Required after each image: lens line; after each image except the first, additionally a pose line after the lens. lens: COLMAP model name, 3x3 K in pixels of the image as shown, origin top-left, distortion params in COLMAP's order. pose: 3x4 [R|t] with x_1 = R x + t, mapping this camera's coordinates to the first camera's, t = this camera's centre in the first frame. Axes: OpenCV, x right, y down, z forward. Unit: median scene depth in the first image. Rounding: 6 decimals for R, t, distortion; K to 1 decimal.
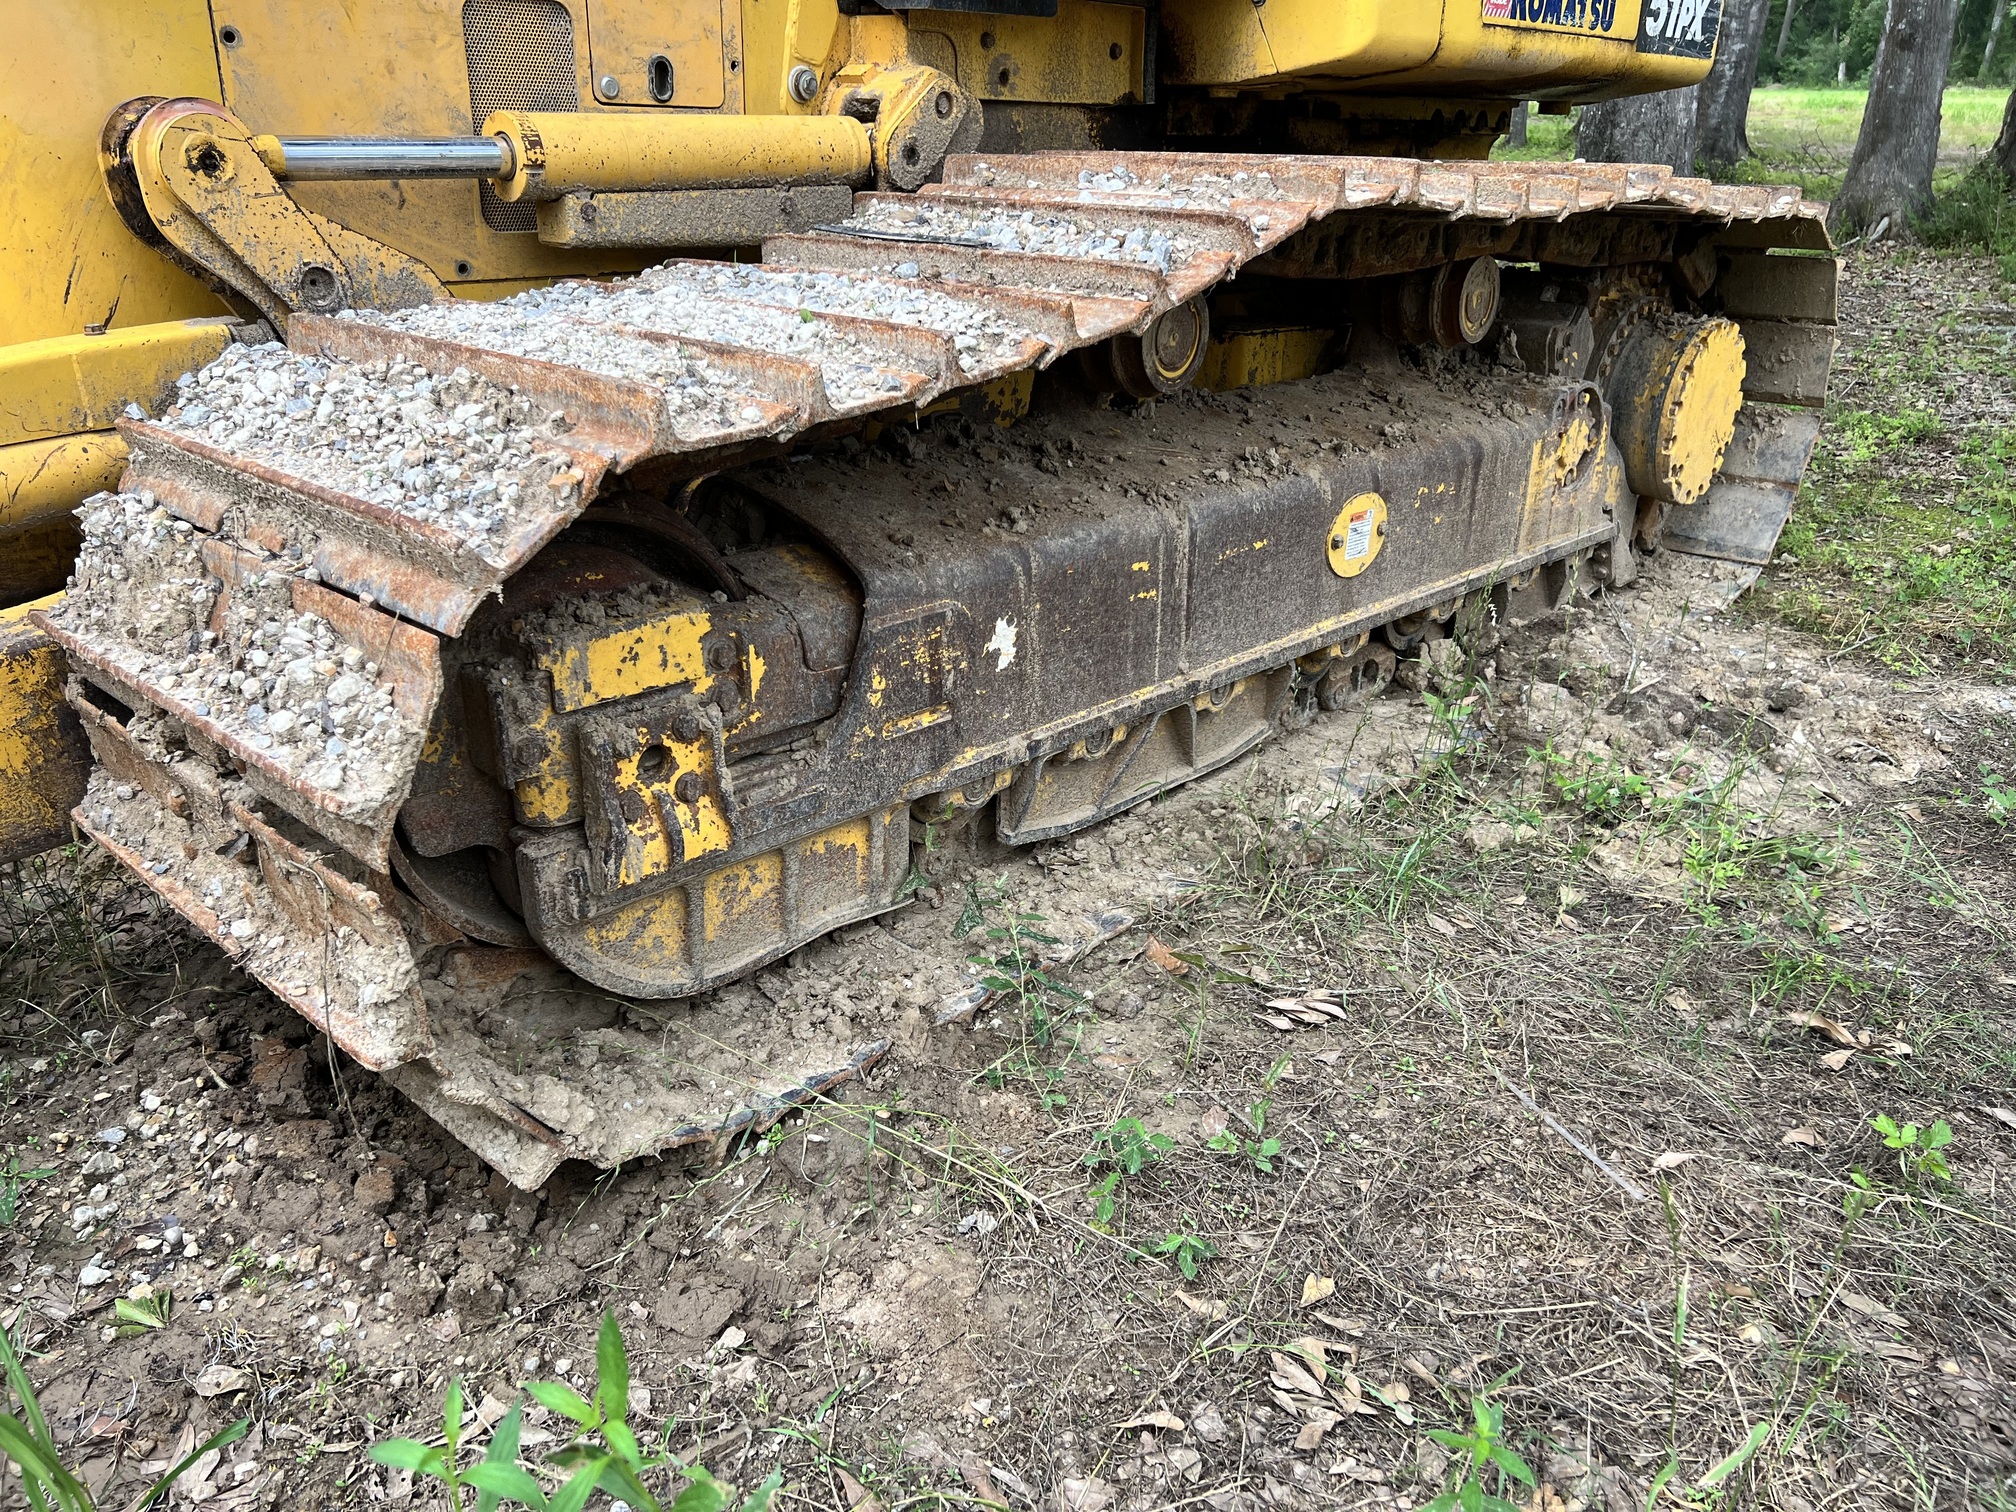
lens RADIAL K [[1516.9, 0, 1002.8], [0, 1516.9, 778.6], [0, 0, 1]] dist [0.046778, -0.052234]
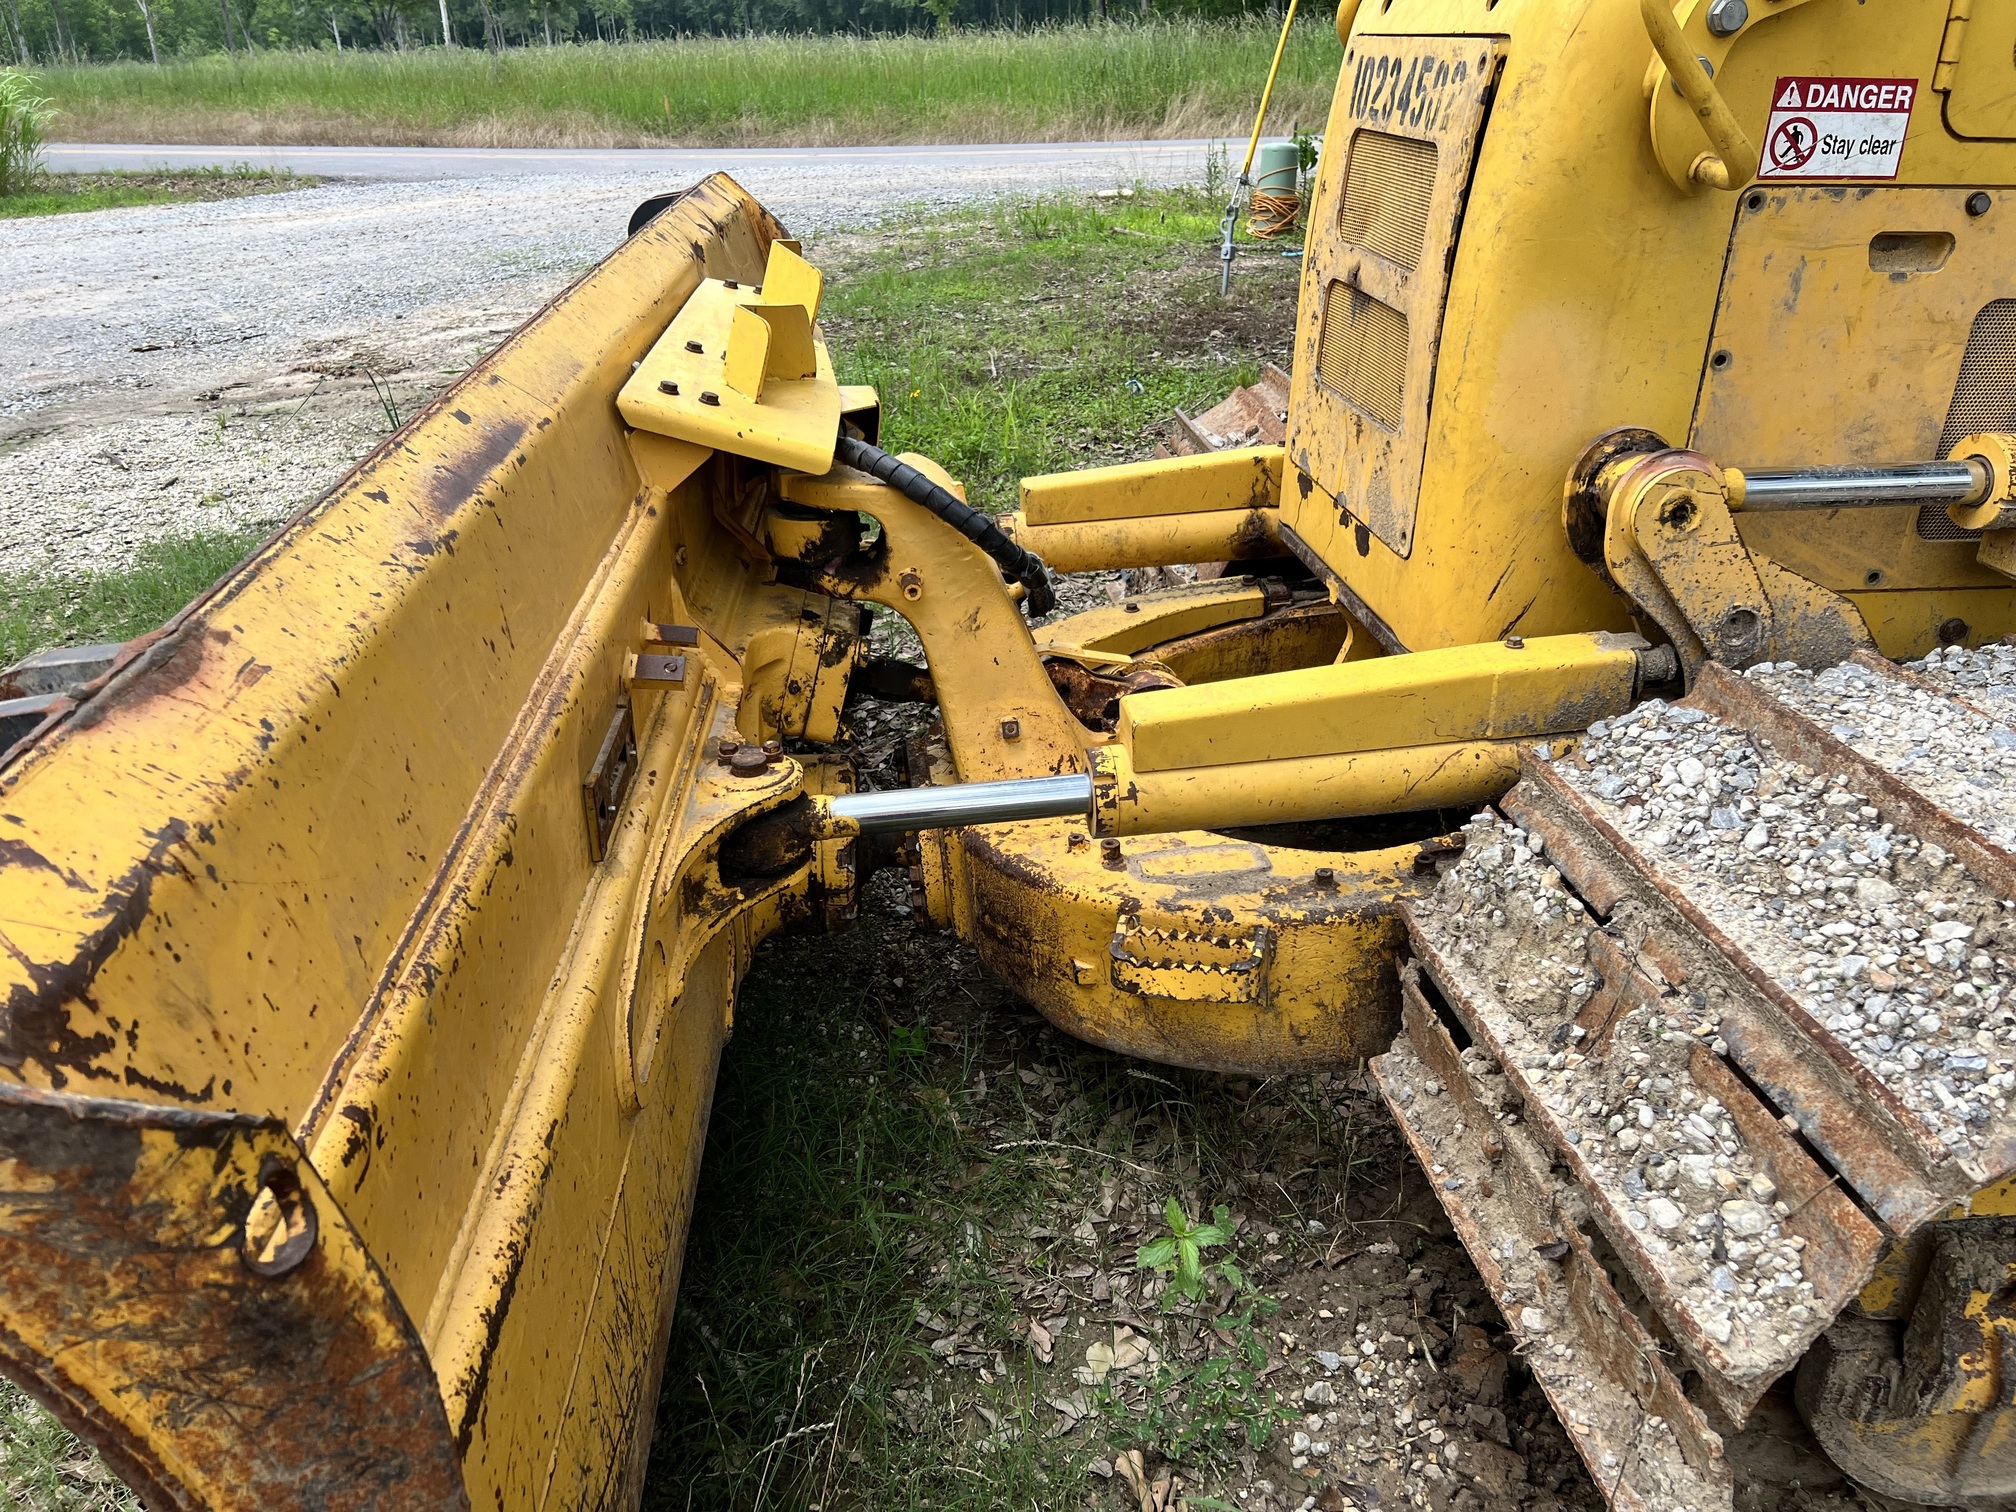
lens RADIAL K [[1516.9, 0, 1002.8], [0, 1516.9, 778.6], [0, 0, 1]] dist [0.046778, -0.052234]
pose [[0.760736, 0.264922, -0.592534, -0.194171], [-0.248155, 0.962267, 0.111631, -0.212987], [0.599750, 0.062119, 0.797773, -0.045556]]
